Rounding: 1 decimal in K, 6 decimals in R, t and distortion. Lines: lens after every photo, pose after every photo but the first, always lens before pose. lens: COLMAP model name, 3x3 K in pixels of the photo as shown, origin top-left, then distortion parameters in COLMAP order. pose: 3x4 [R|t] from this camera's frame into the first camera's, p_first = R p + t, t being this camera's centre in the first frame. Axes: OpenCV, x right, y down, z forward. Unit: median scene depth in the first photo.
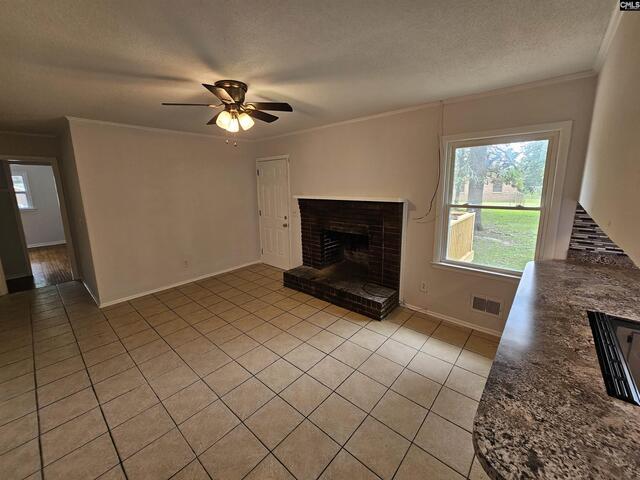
lens RADIAL K [[261.8, 0, 317.3], [0, 261.8, 227.3], [0, 0, 1]] dist [-0.001604, -0.000492]
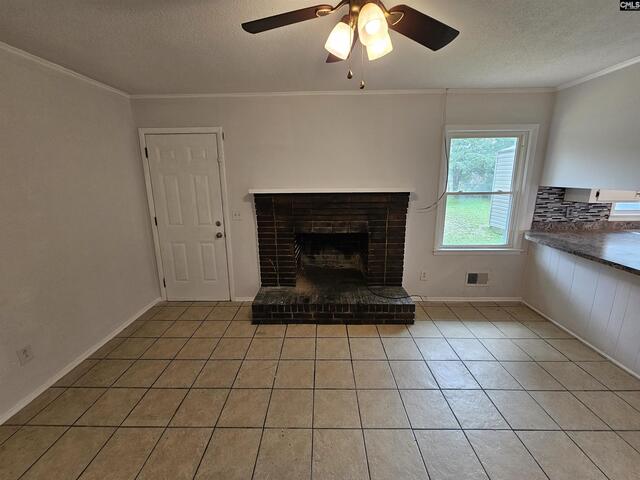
lens RADIAL K [[261.8, 0, 317.6], [0, 261.8, 227.4], [0, 0, 1]] dist [-0.001604, -0.000492]
pose [[0.759211, -0.118589, 0.639950, -0.520287], [0.105798, 0.992669, 0.058437, -0.058119], [-0.642189, 0.023340, 0.766191, 0.483030]]
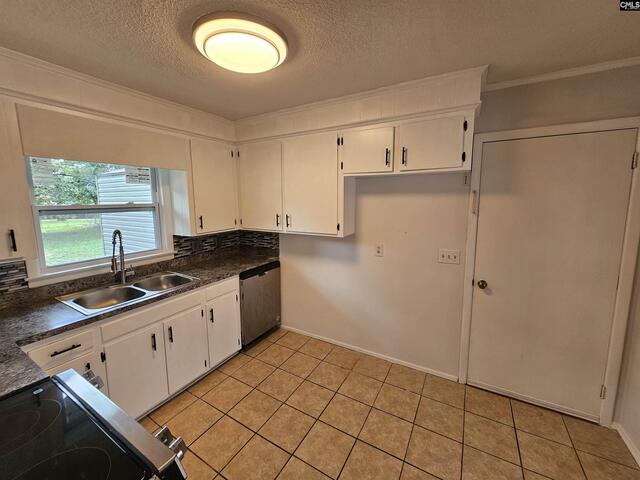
lens RADIAL K [[261.8, 0, 315.7], [0, 261.8, 230.6], [0, 0, 1]] dist [-0.001604, -0.000492]
pose [[-0.205194, -0.100293, 0.973569, 0.227045], [0.169664, 0.976030, 0.136305, -0.007070], [-0.963903, 0.193149, -0.183259, 0.018671]]
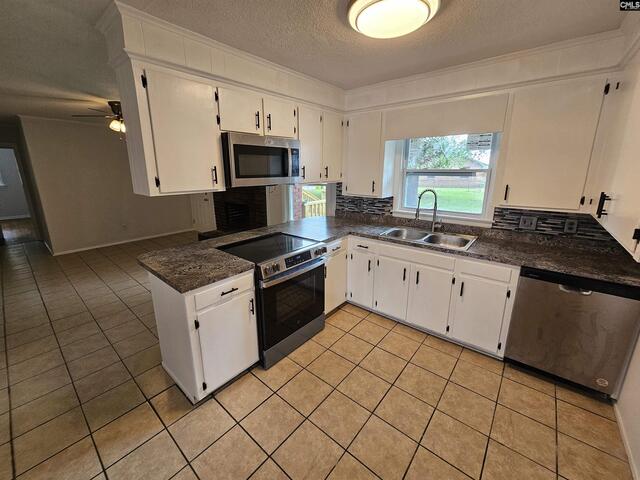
lens RADIAL K [[261.8, 0, 318.2], [0, 261.8, 231.6], [0, 0, 1]] dist [-0.001604, -0.000492]
pose [[0.999277, 0.006110, 0.037520, 0.561020], [-0.008813, 0.997344, 0.072301, 0.073868], [-0.036978, -0.072579, 0.996677, -0.457647]]
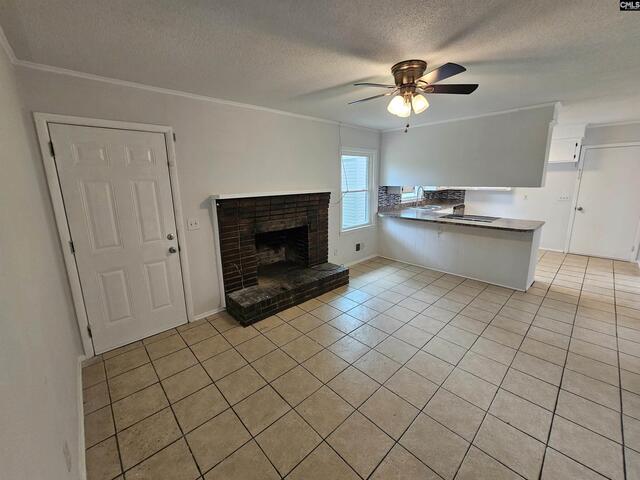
lens RADIAL K [[261.8, 0, 317.3], [0, 261.8, 226.2], [0, 0, 1]] dist [-0.001604, -0.000492]
pose [[0.097729, -0.162592, 0.981842, -0.948879], [0.180010, 0.973180, 0.143240, -0.122787], [-0.978798, 0.162742, 0.124376, 0.891907]]
